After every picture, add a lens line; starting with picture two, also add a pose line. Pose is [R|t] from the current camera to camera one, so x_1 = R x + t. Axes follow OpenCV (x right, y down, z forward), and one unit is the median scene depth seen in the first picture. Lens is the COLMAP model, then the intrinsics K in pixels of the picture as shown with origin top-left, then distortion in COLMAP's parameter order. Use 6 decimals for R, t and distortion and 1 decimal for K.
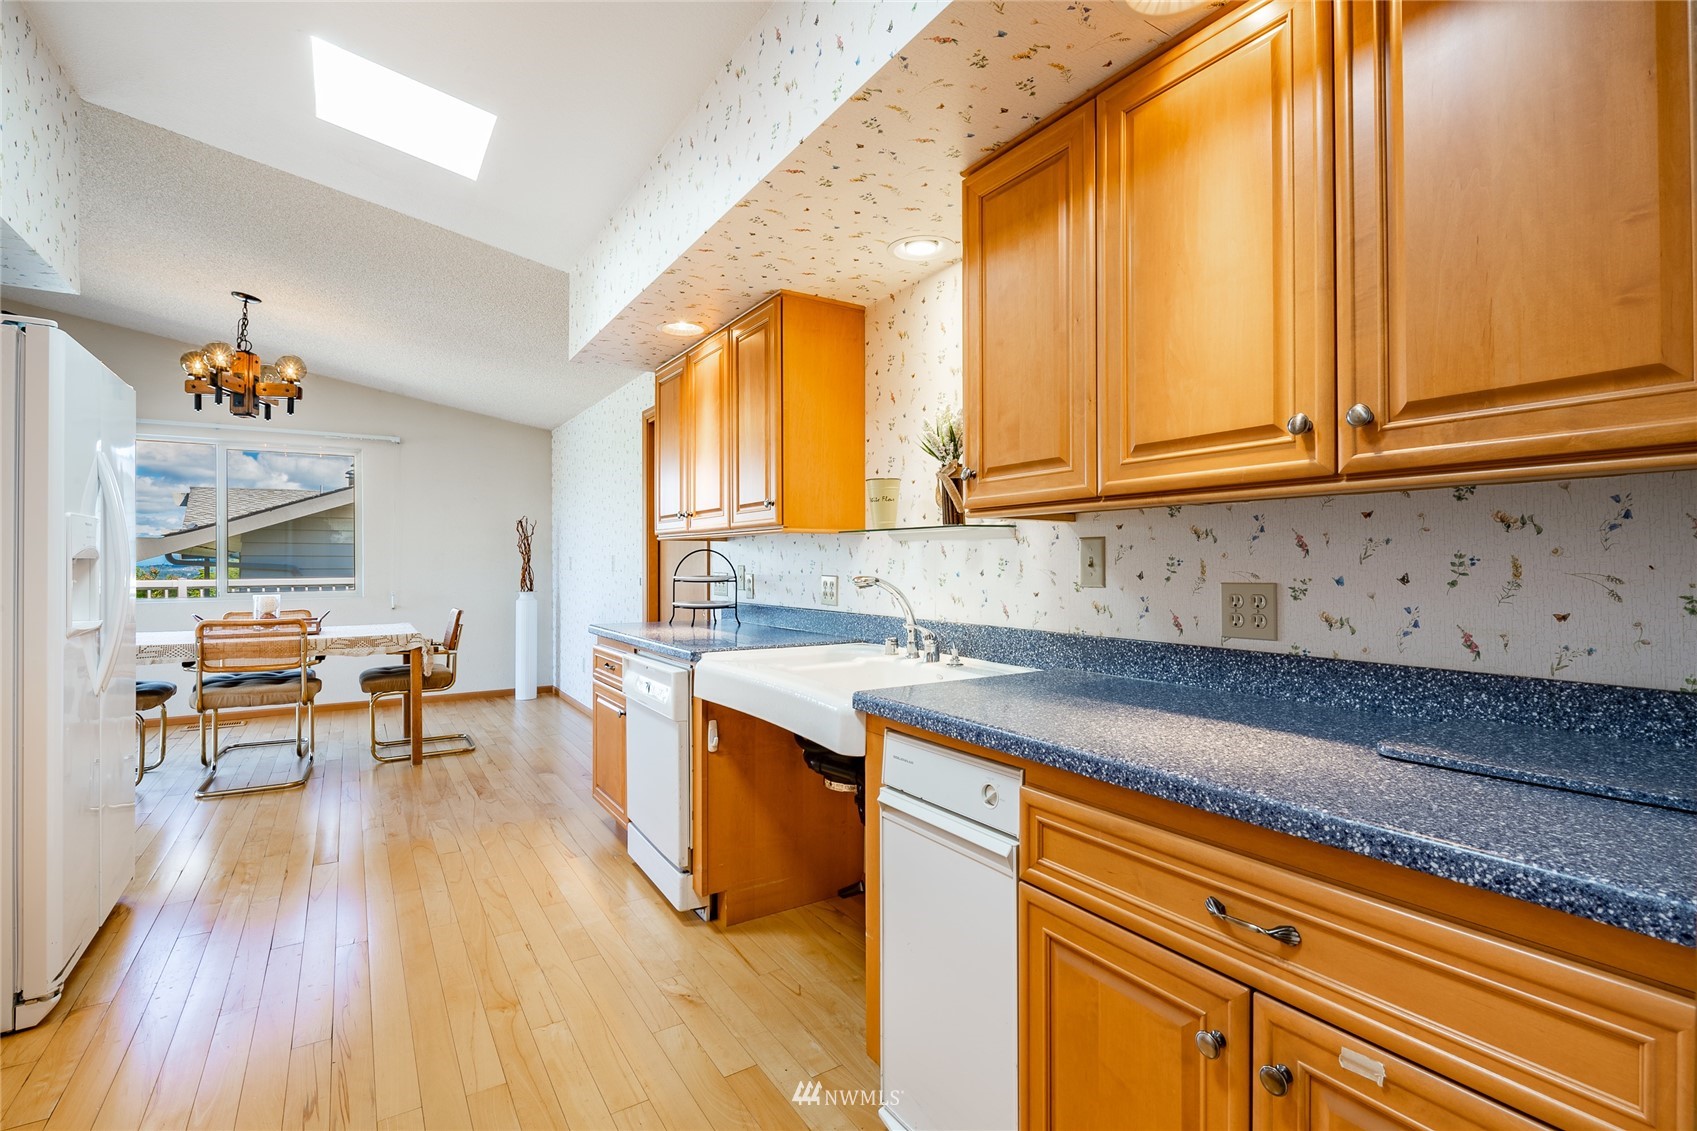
lens RADIAL K [[775.9, 0, 848.5], [0, 775.9, 565.5], [0, 0, 1]] dist [0.000382, 0.000045]
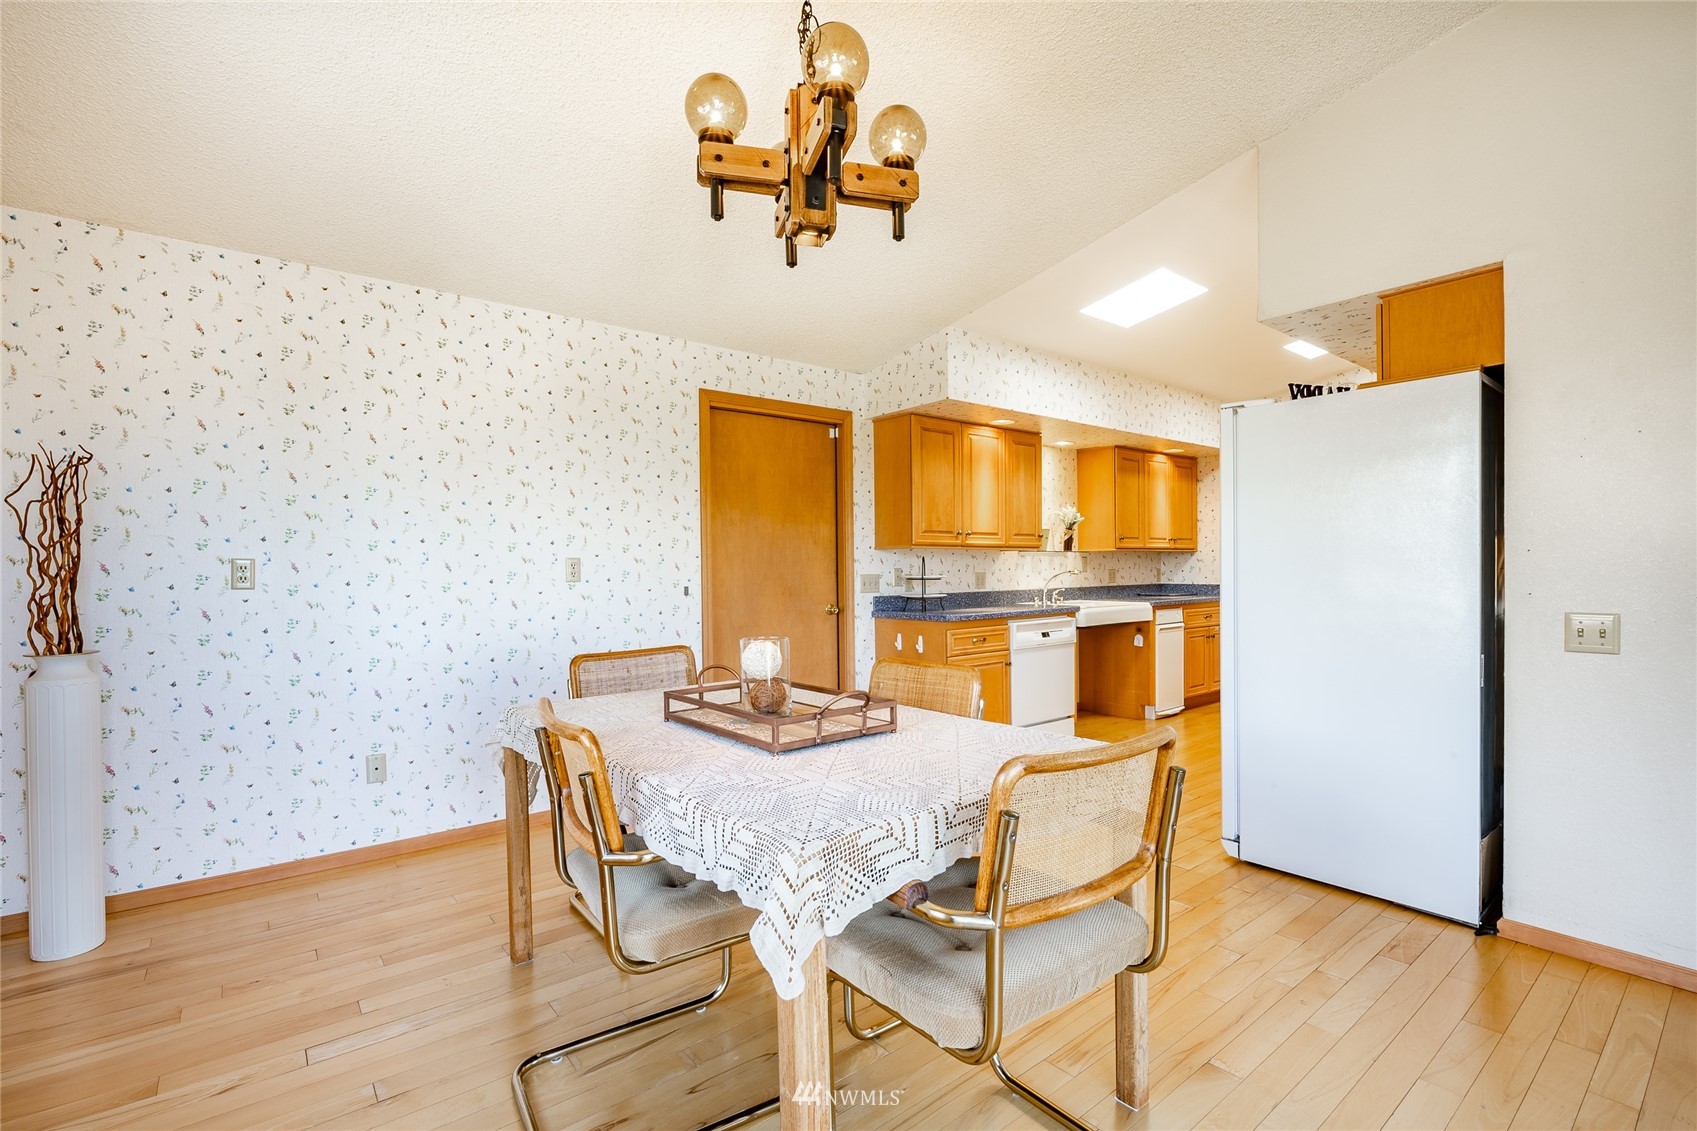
lens RADIAL K [[775.9, 0, 848.5], [0, 775.9, 565.5], [0, 0, 1]] dist [0.000382, 0.000045]
pose [[-0.108324, 0.005083, 0.994103, -3.274513], [0.012937, 0.999909, -0.003703, -0.002039], [-0.994031, 0.012459, -0.108380, 2.710106]]
